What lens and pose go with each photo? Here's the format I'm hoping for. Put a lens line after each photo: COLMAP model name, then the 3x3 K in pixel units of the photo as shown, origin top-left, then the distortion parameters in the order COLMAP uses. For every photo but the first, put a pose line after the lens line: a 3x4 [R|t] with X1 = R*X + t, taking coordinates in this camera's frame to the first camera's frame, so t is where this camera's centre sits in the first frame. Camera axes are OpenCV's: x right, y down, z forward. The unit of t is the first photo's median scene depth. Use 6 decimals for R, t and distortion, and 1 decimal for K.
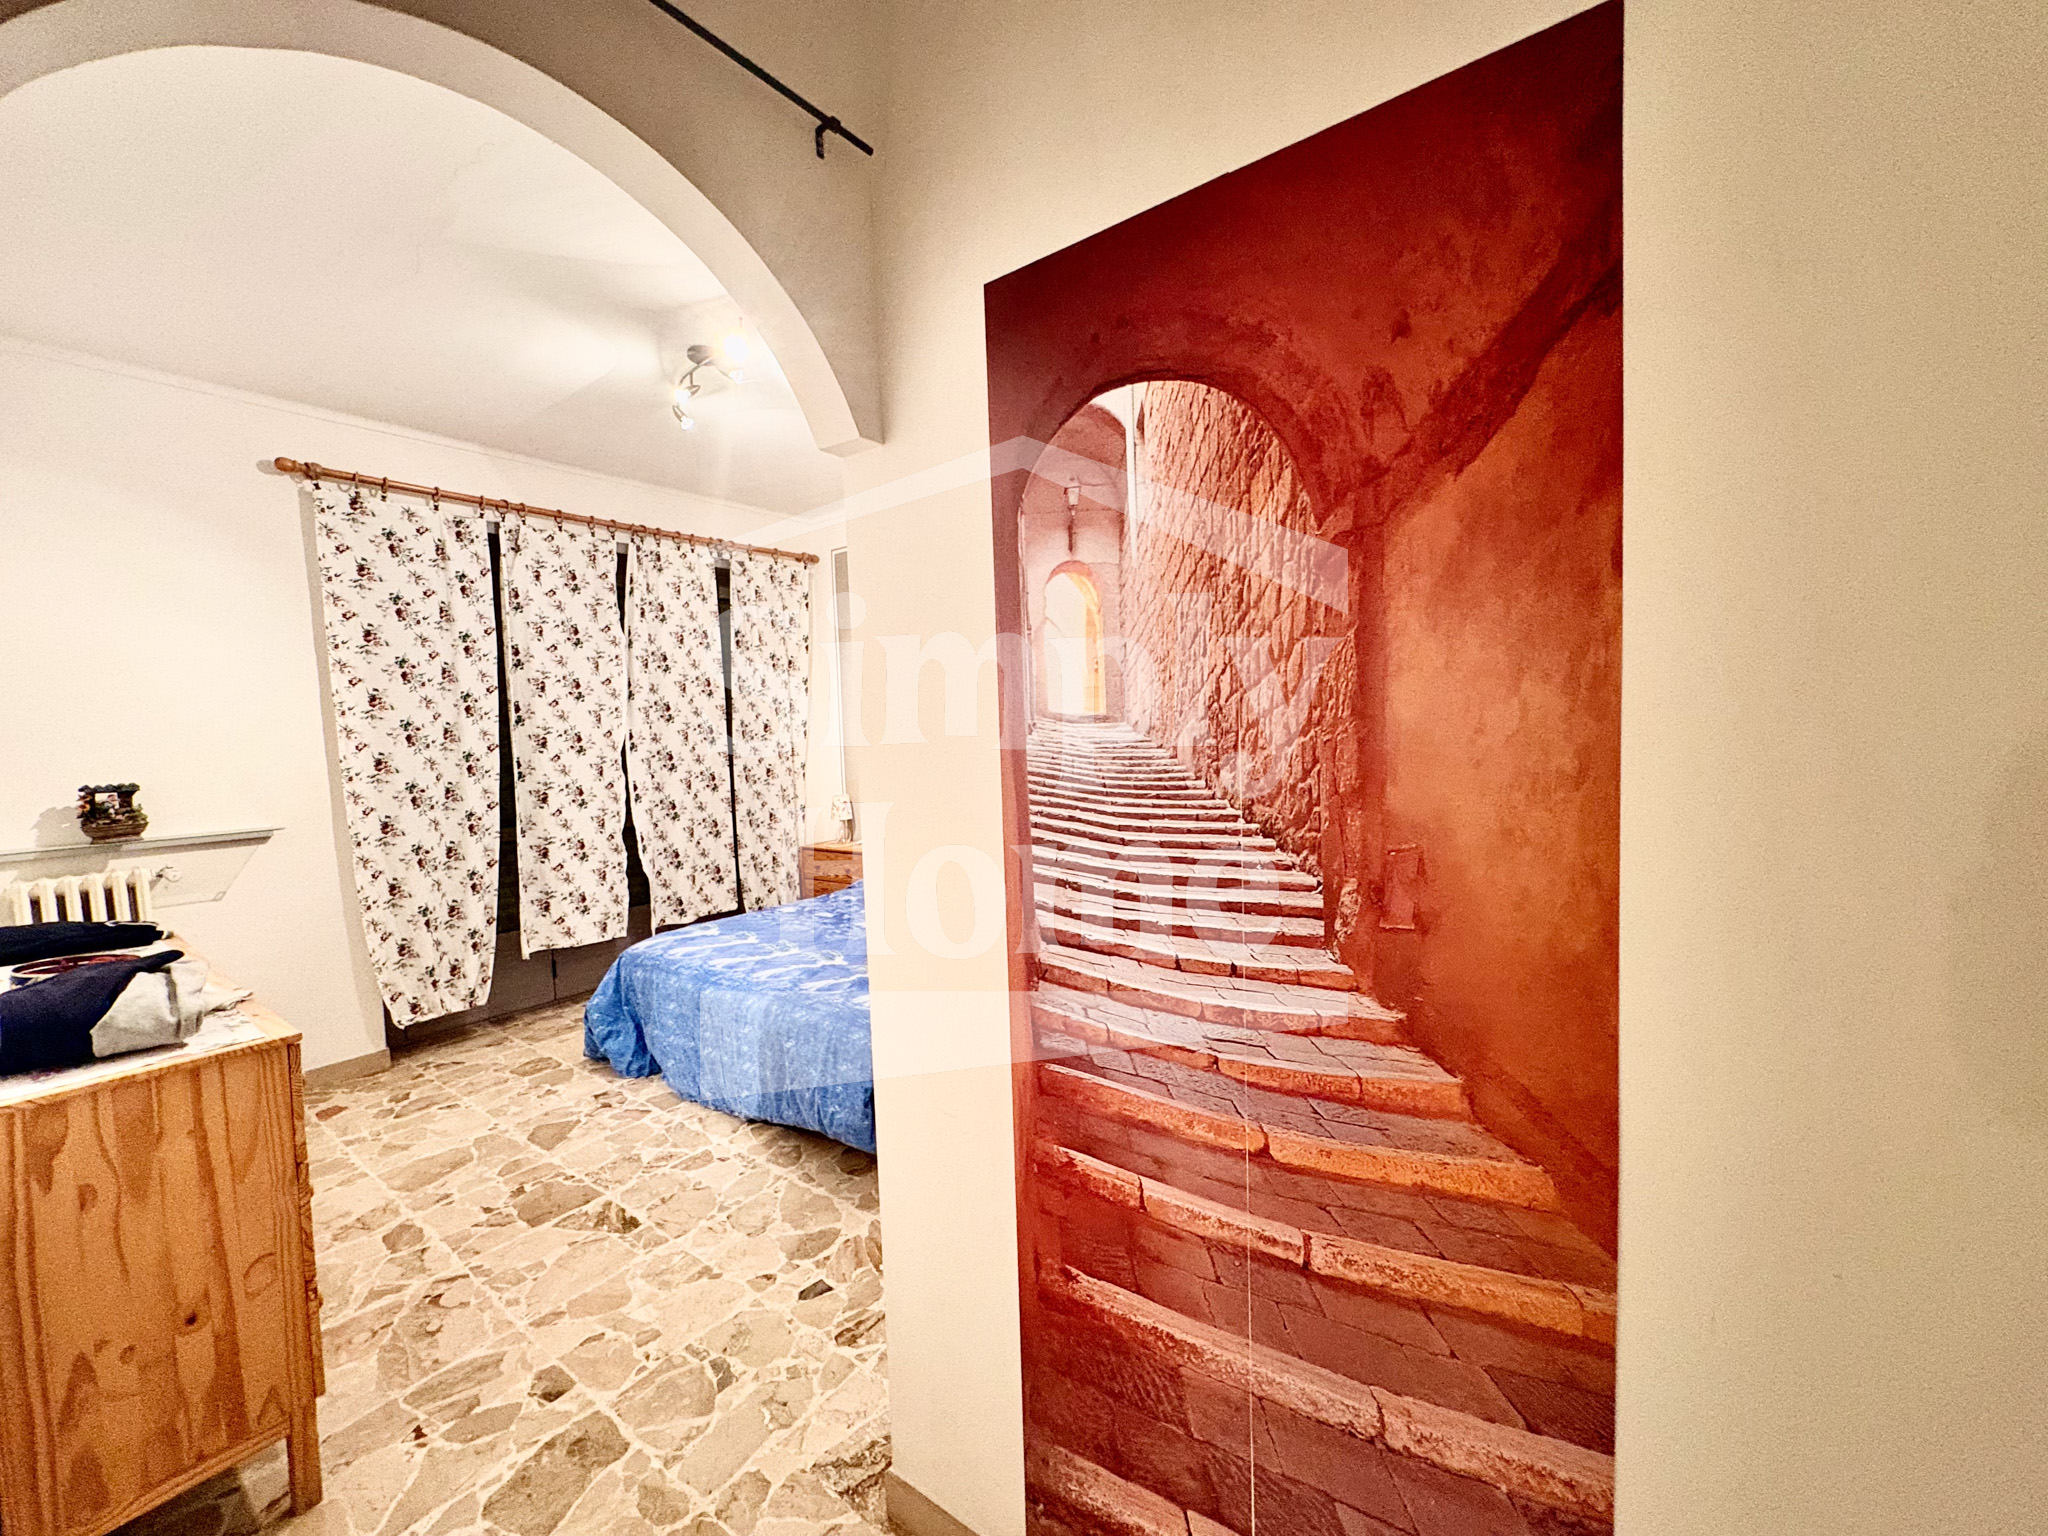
lens RADIAL K [[813.5, 0, 1026.8], [0, 813.5, 765.1], [0, 0, 1]] dist [0.000017, -0.000061]
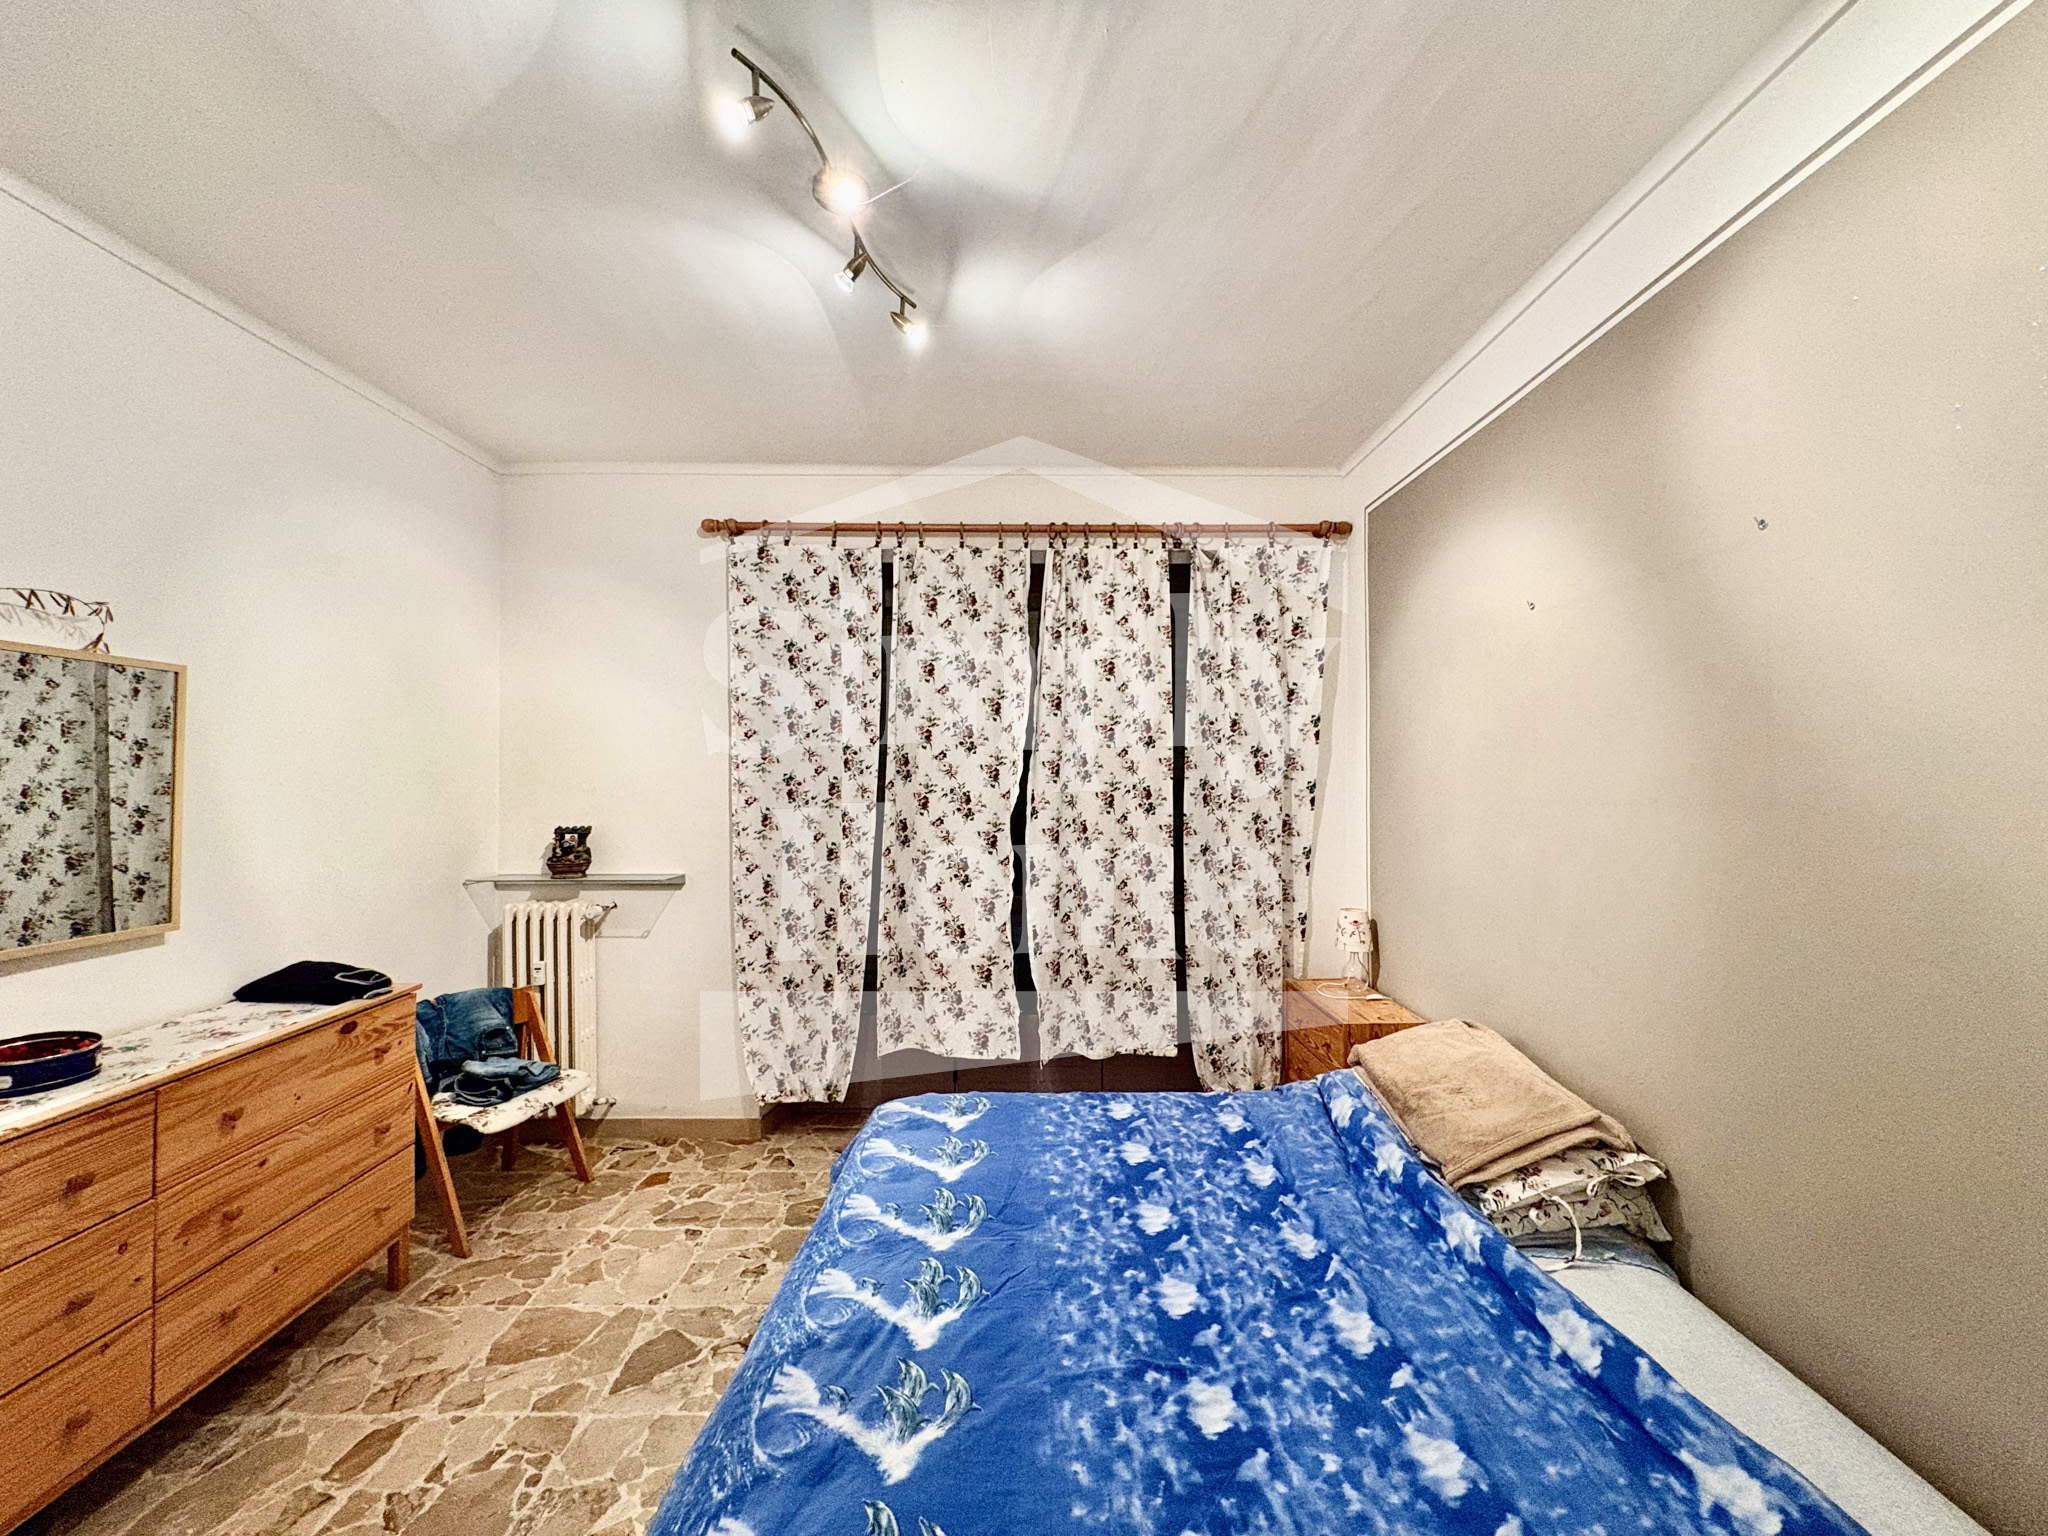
lens RADIAL K [[813.5, 0, 1026.8], [0, 813.5, 765.1], [0, 0, 1]] dist [0.000017, -0.000061]
pose [[0.607786, 0.026789, -0.793649, 0.139582], [-0.059124, 0.998183, -0.011584, -0.067794], [0.791897, 0.053964, 0.608266, 0.616686]]
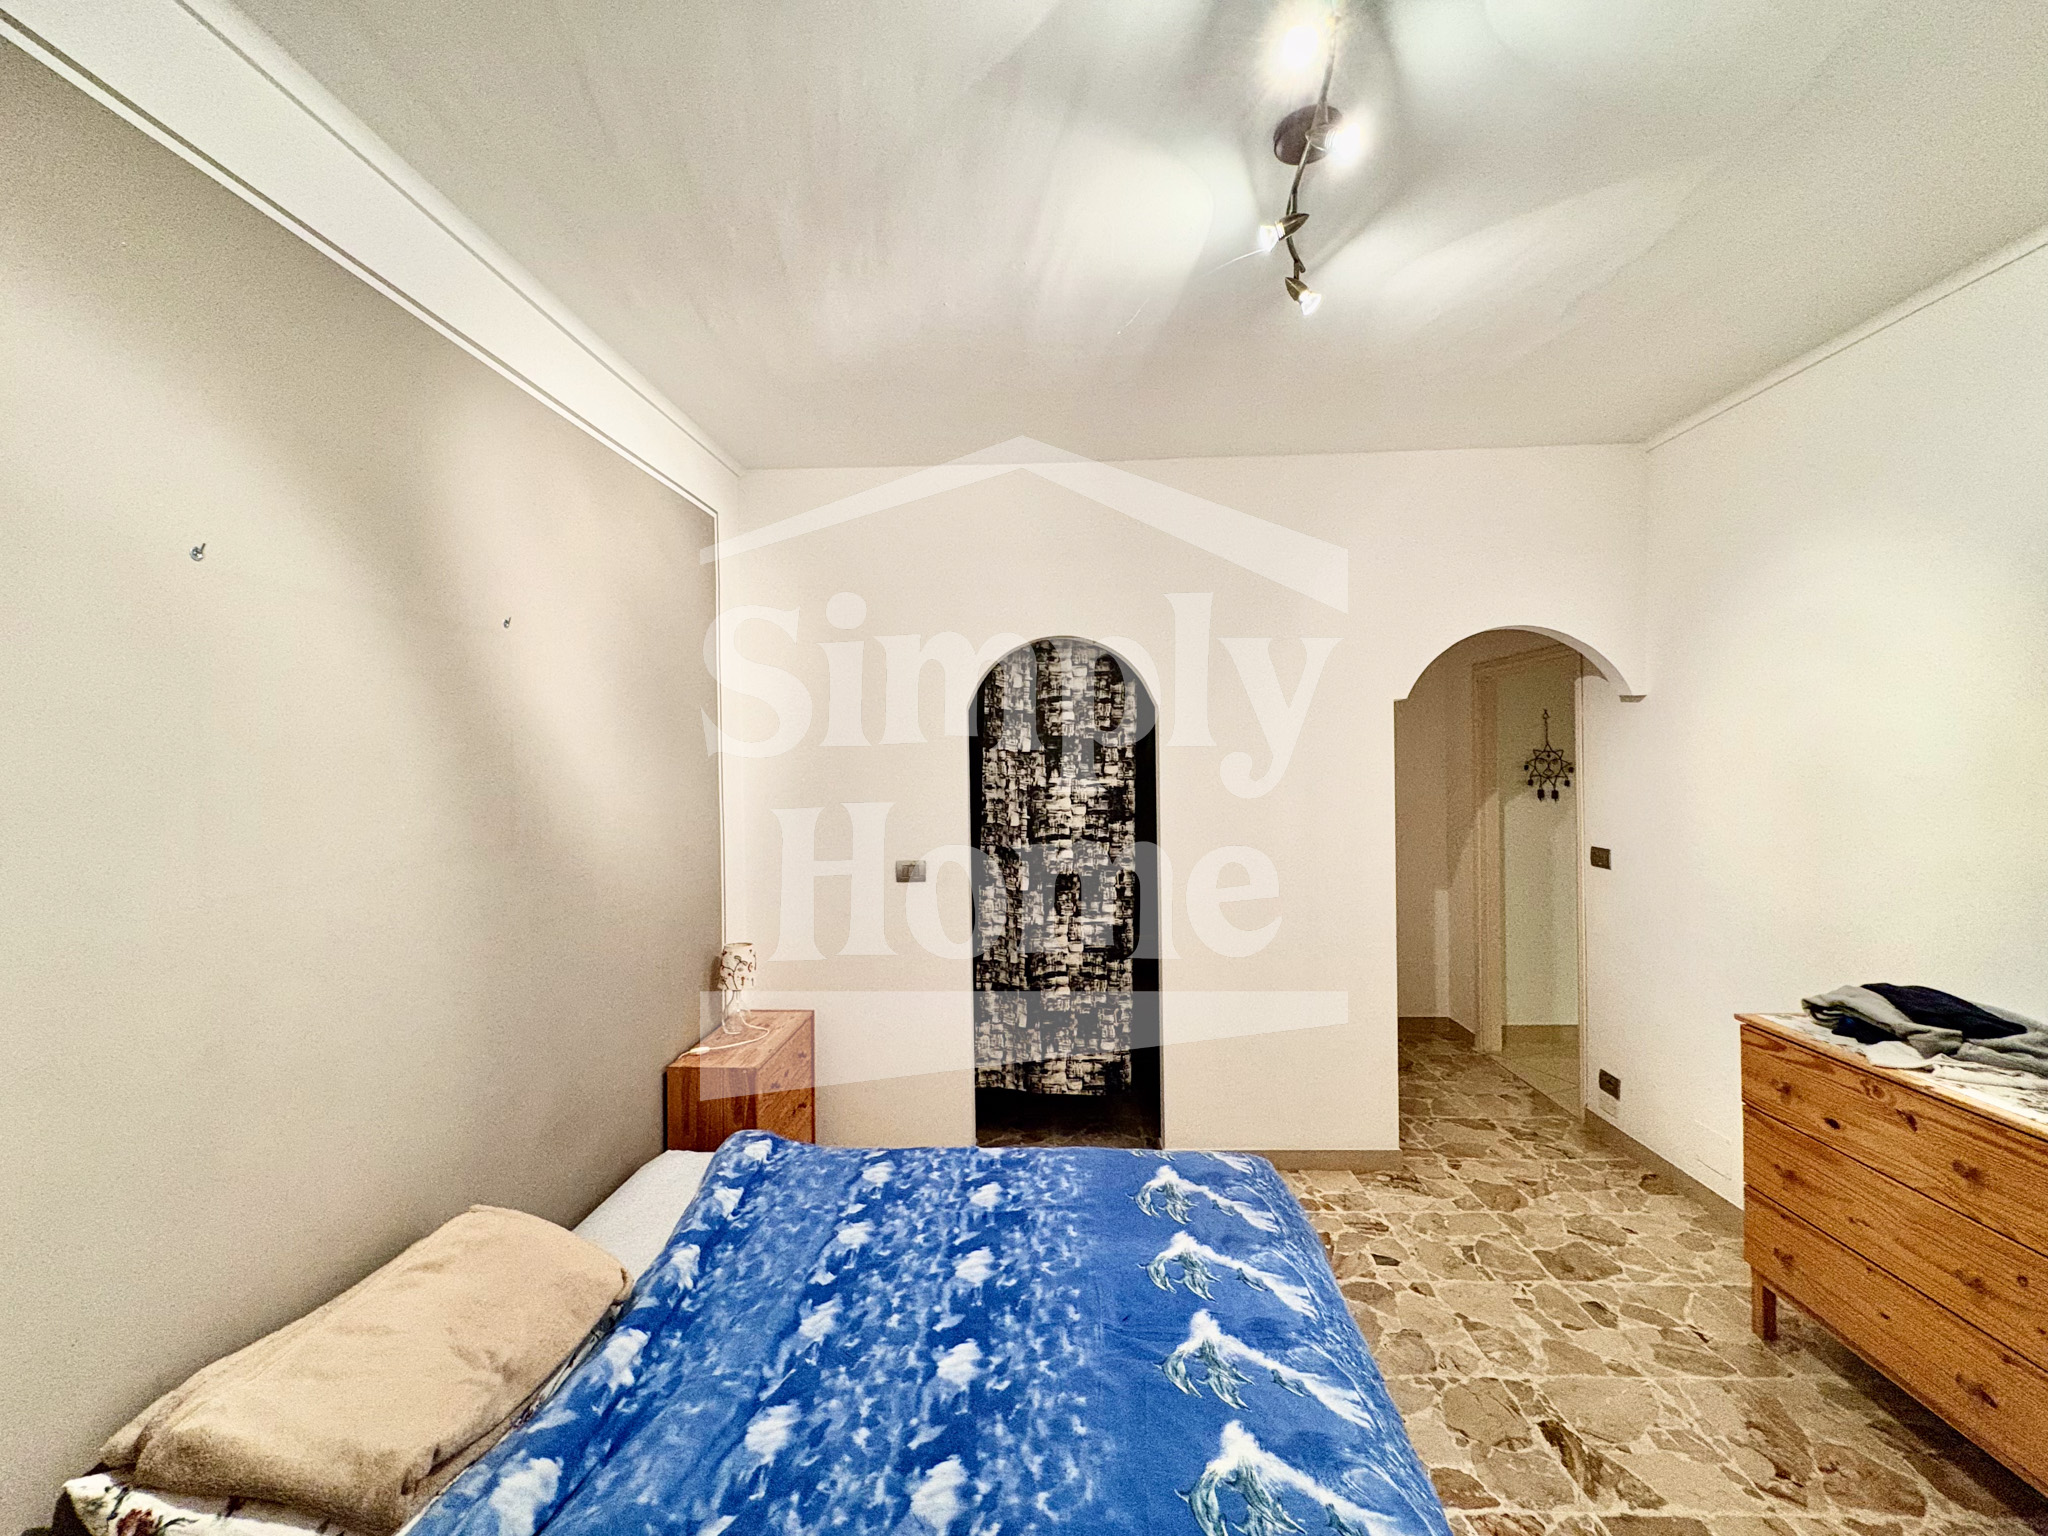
lens RADIAL K [[813.5, 0, 1026.8], [0, 813.5, 765.1], [0, 0, 1]] dist [0.000017, -0.000061]
pose [[-0.572612, 0.041549, 0.818773, -0.558777], [0.077147, 0.997014, 0.003359, -0.100997], [-0.816189, 0.065089, -0.574108, 1.176309]]
